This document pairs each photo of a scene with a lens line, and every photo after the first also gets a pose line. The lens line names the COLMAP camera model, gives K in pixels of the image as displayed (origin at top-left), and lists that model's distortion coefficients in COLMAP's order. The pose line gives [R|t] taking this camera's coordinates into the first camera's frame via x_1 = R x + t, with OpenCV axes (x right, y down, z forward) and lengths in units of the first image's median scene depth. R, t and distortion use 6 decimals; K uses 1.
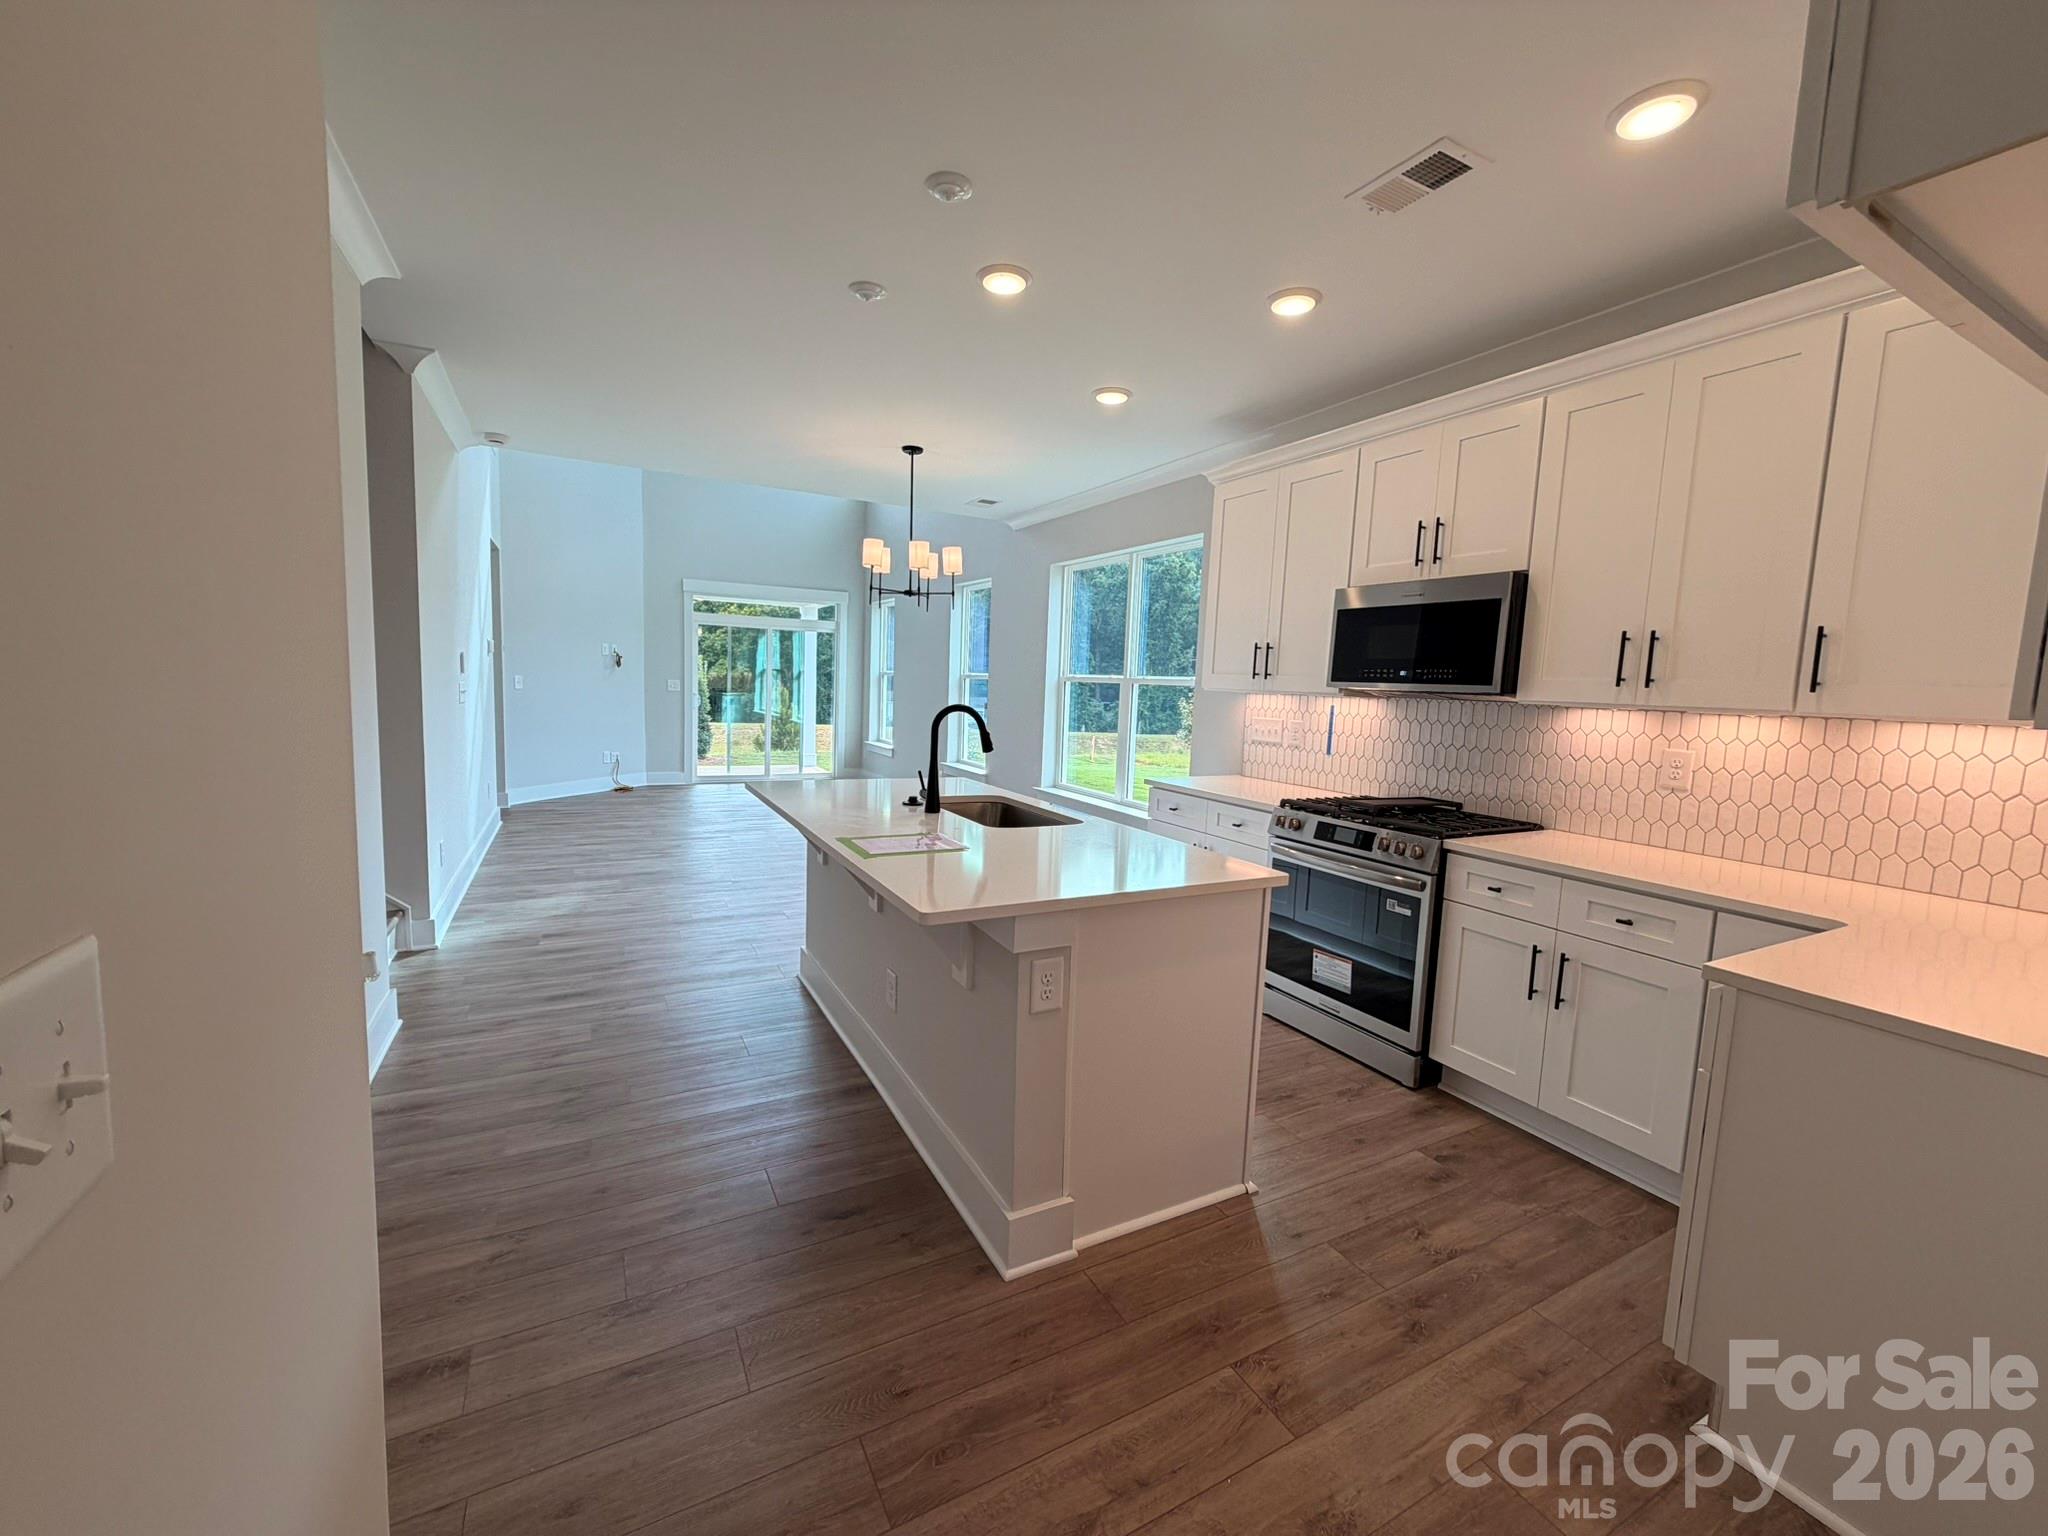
lens RADIAL K [[813.2, 0, 1021.6], [0, 813.2, 766.8], [0, 0, 1]] dist [-0.000446, 0.000001]
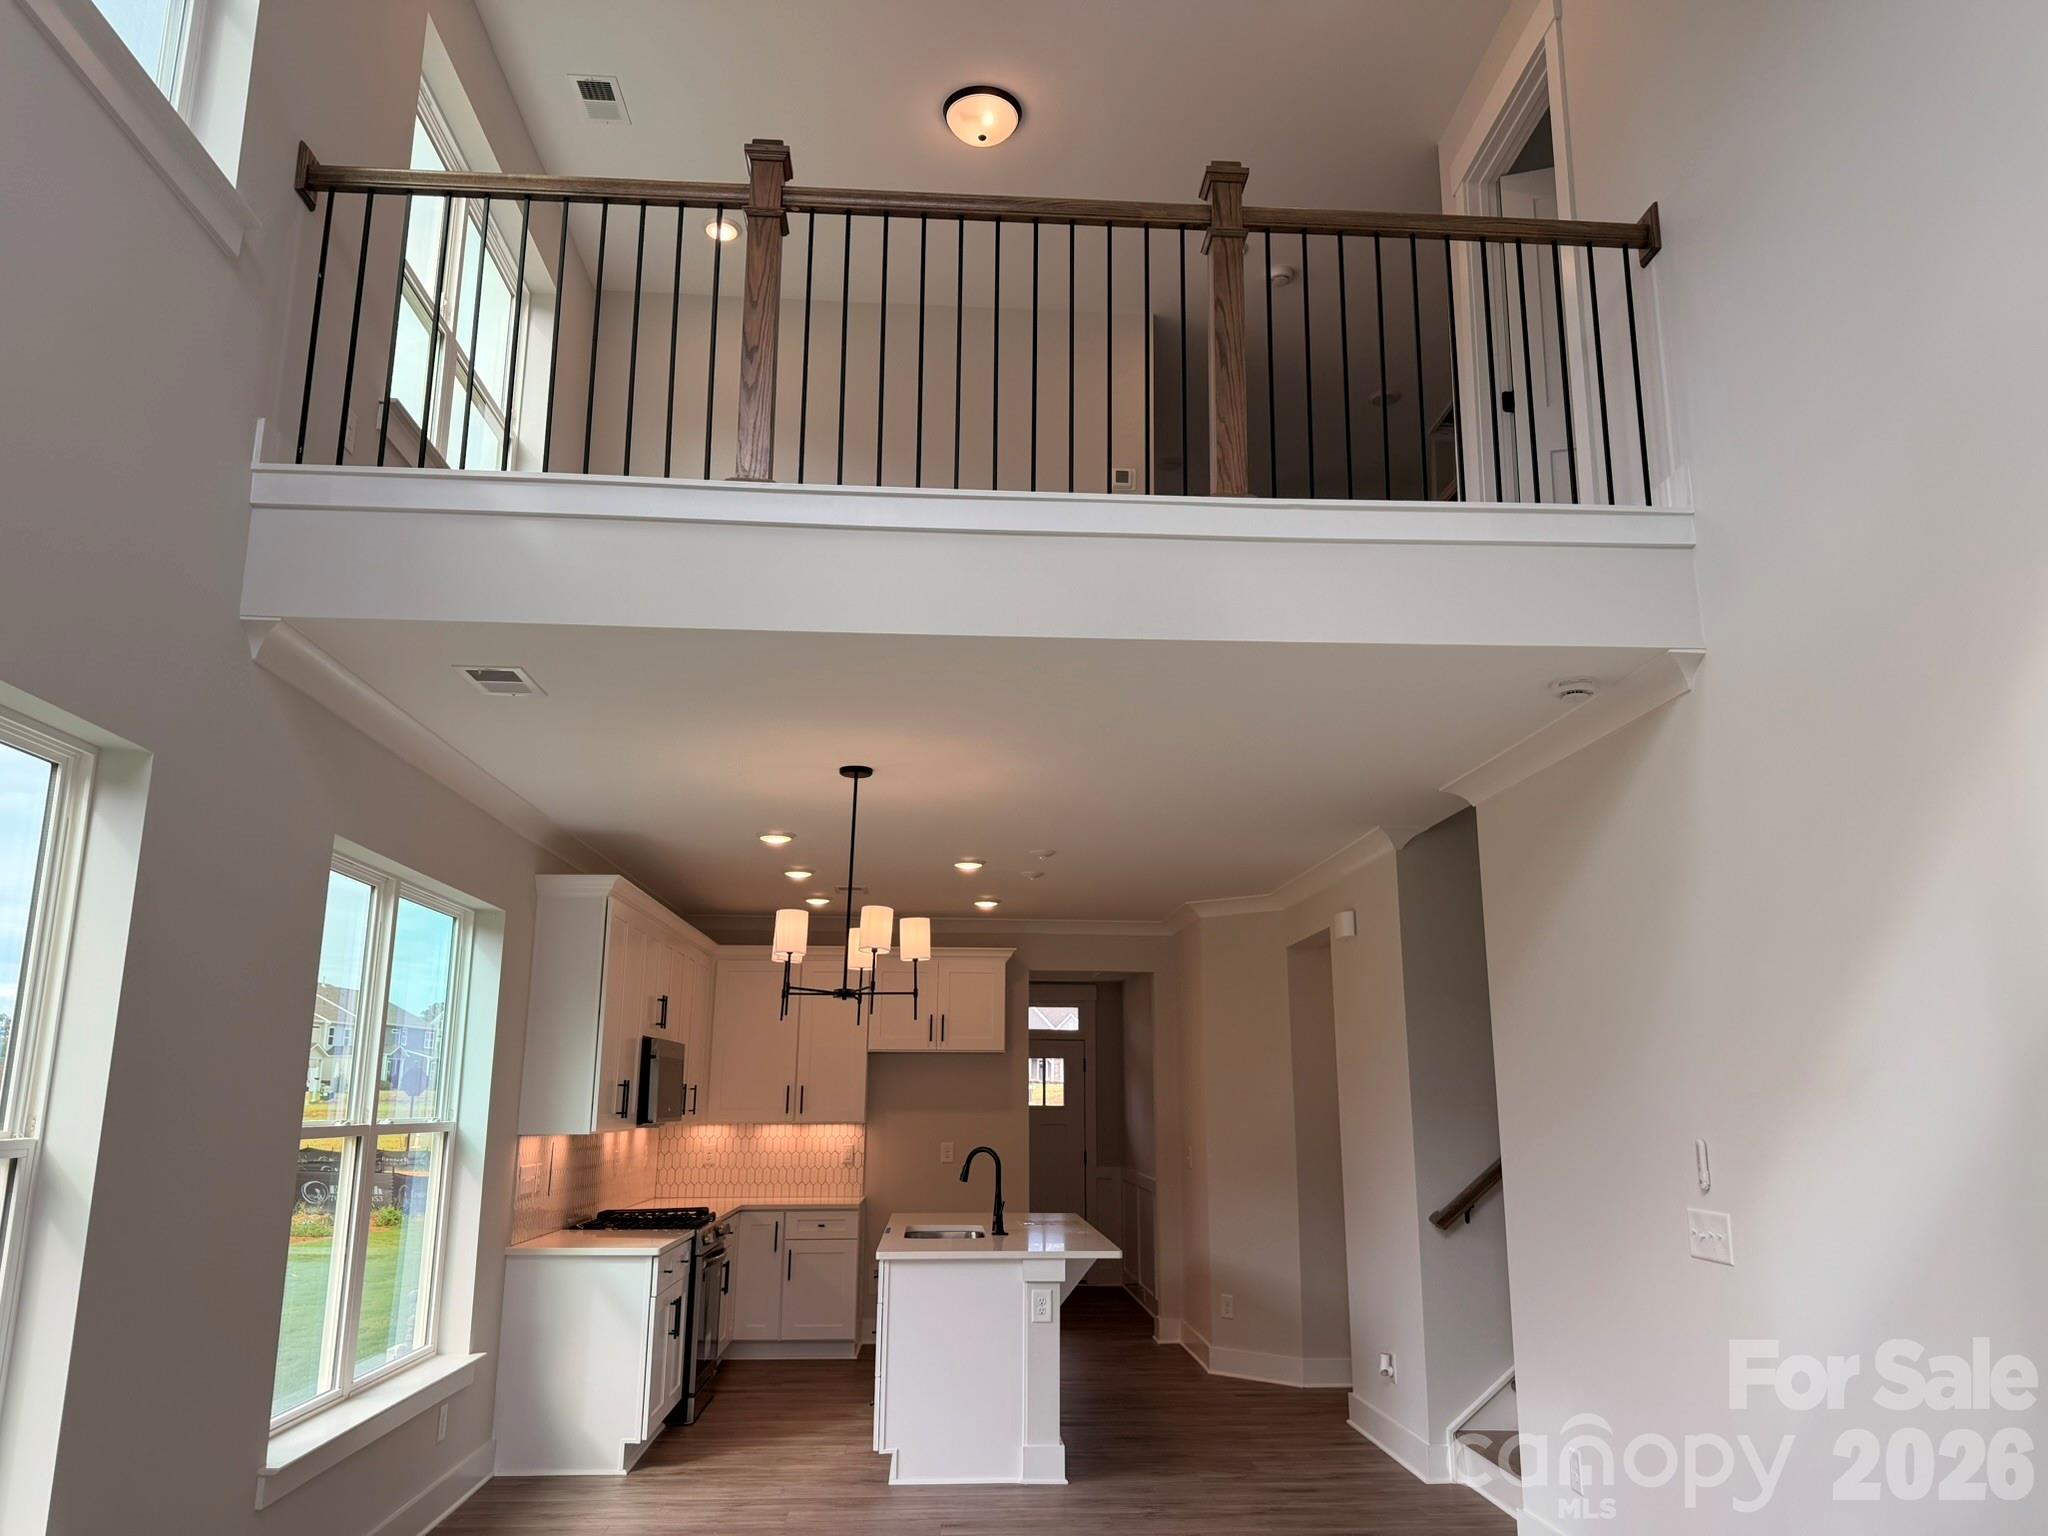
lens RADIAL K [[1451.6, 0, 1028.4], [0, 1451.6, 777.8], [0, 0, 1]] dist [0.055022, -0.052034]
pose [[-0.908889, 0.044604, 0.414647, -0.769319], [-0.000106, 0.994239, -0.107184, -0.280404], [-0.417039, -0.097462, -0.903648, 2.095313]]
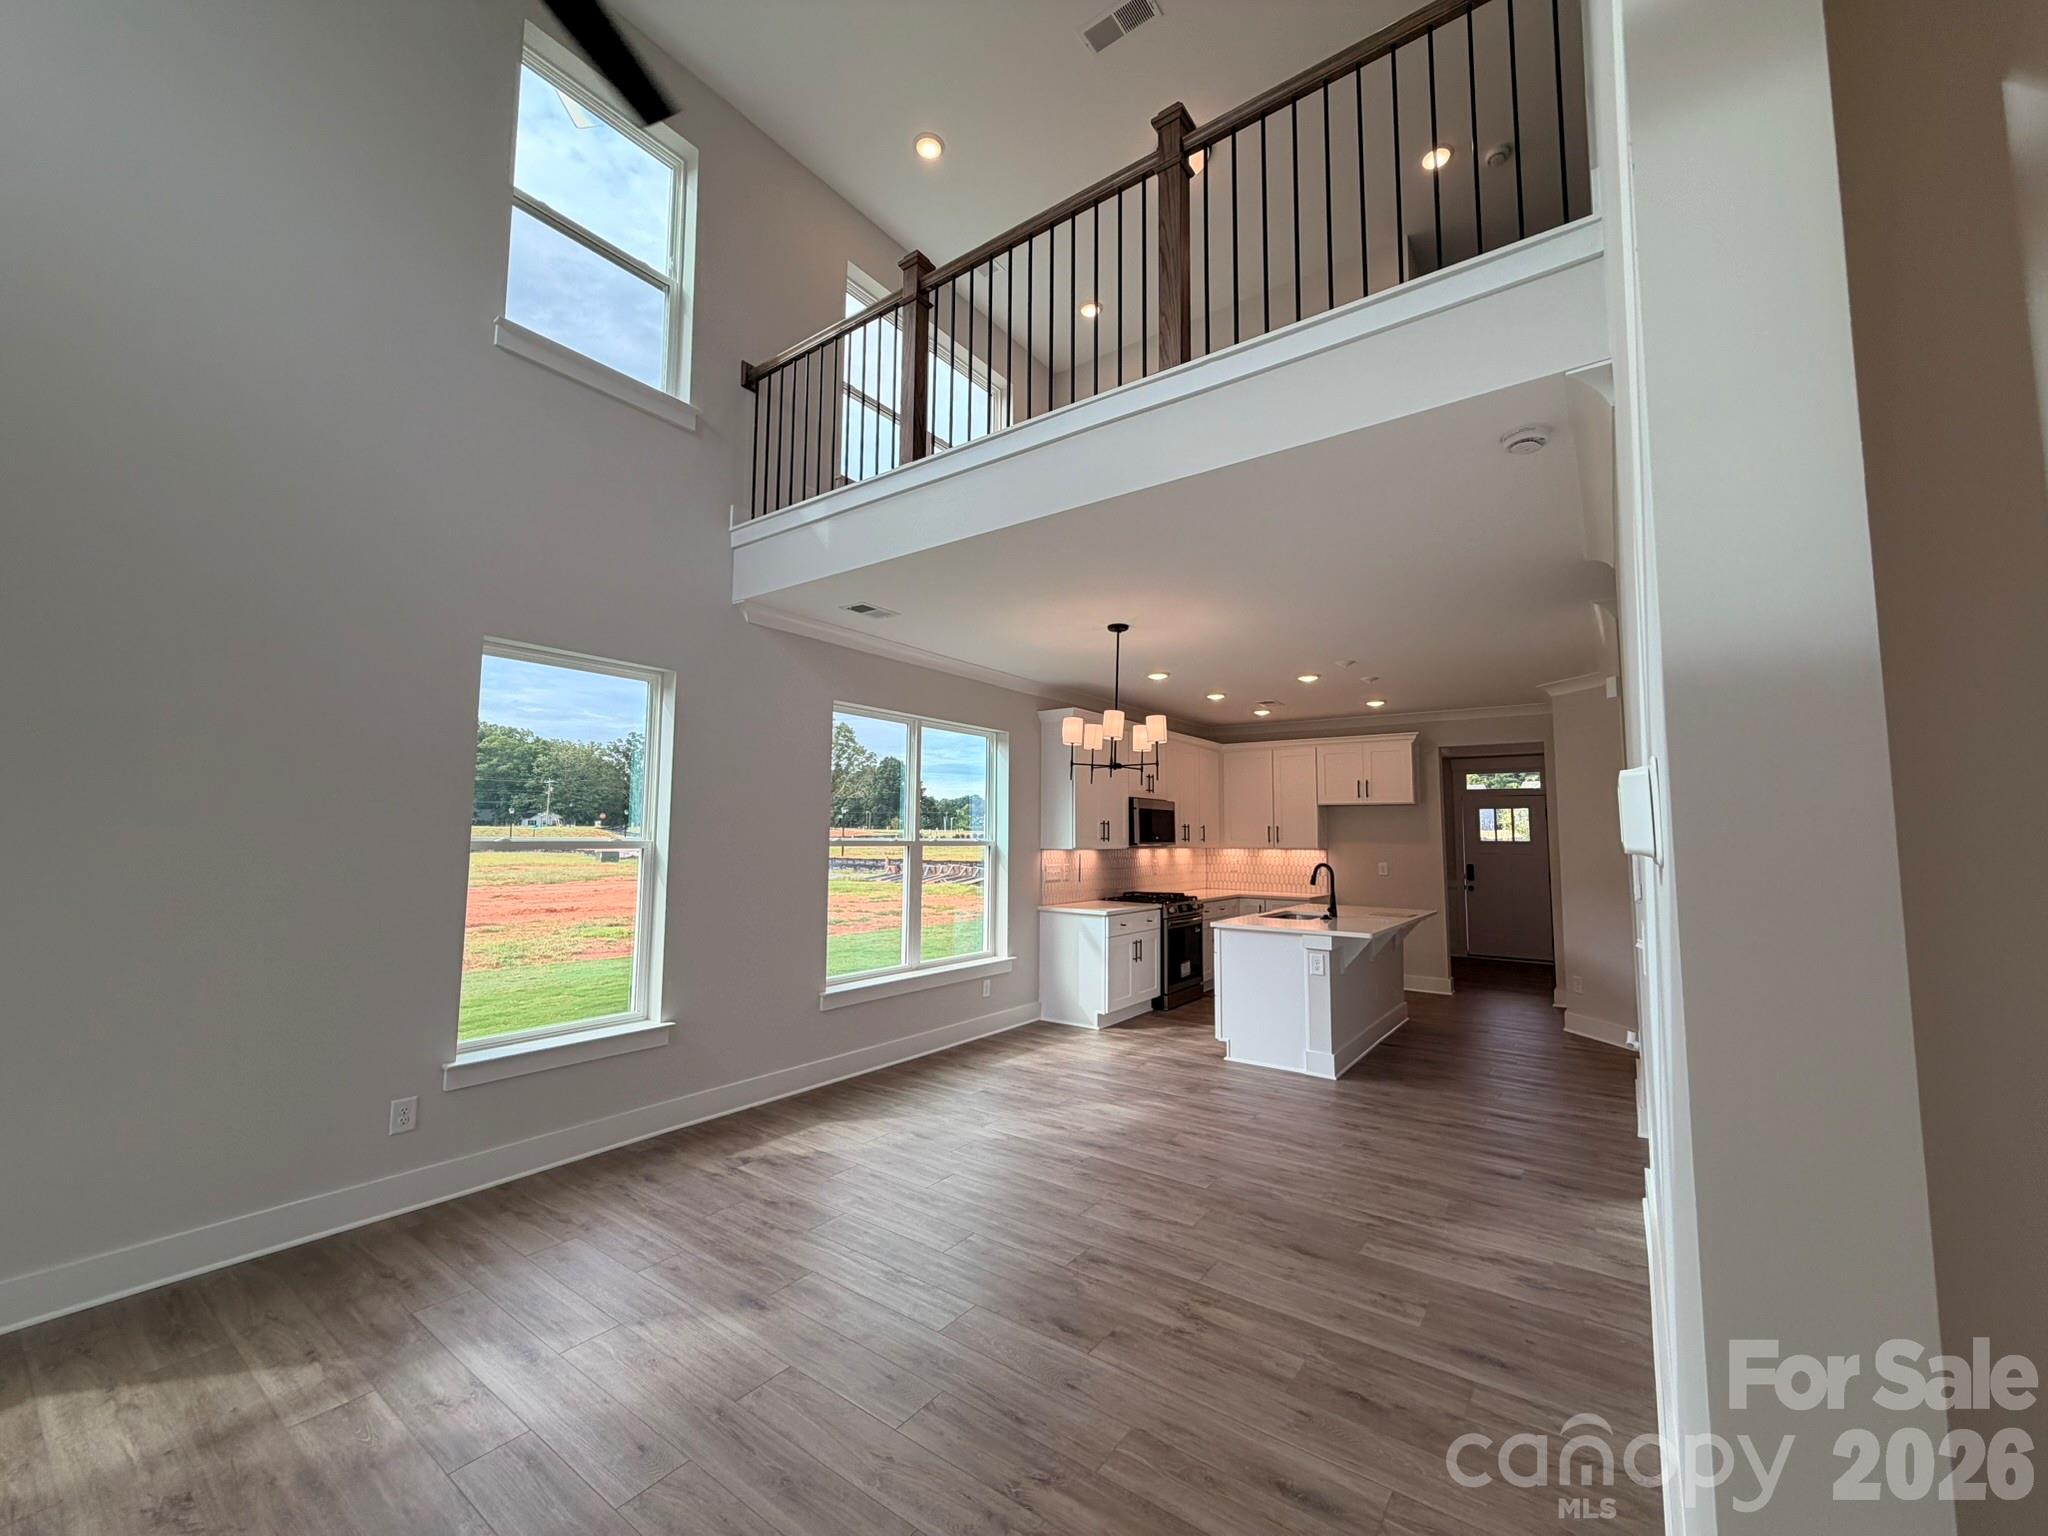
lens RADIAL K [[813.2, 0, 1021.6], [0, 813.2, 766.8], [0, 0, 1]] dist [-0.000446, 0.000001]
pose [[-0.432396, 0.032745, 0.901089, -1.047547], [0.066060, 0.997805, -0.004560, -0.235552], [-0.899261, 0.057554, -0.433610, 1.658489]]
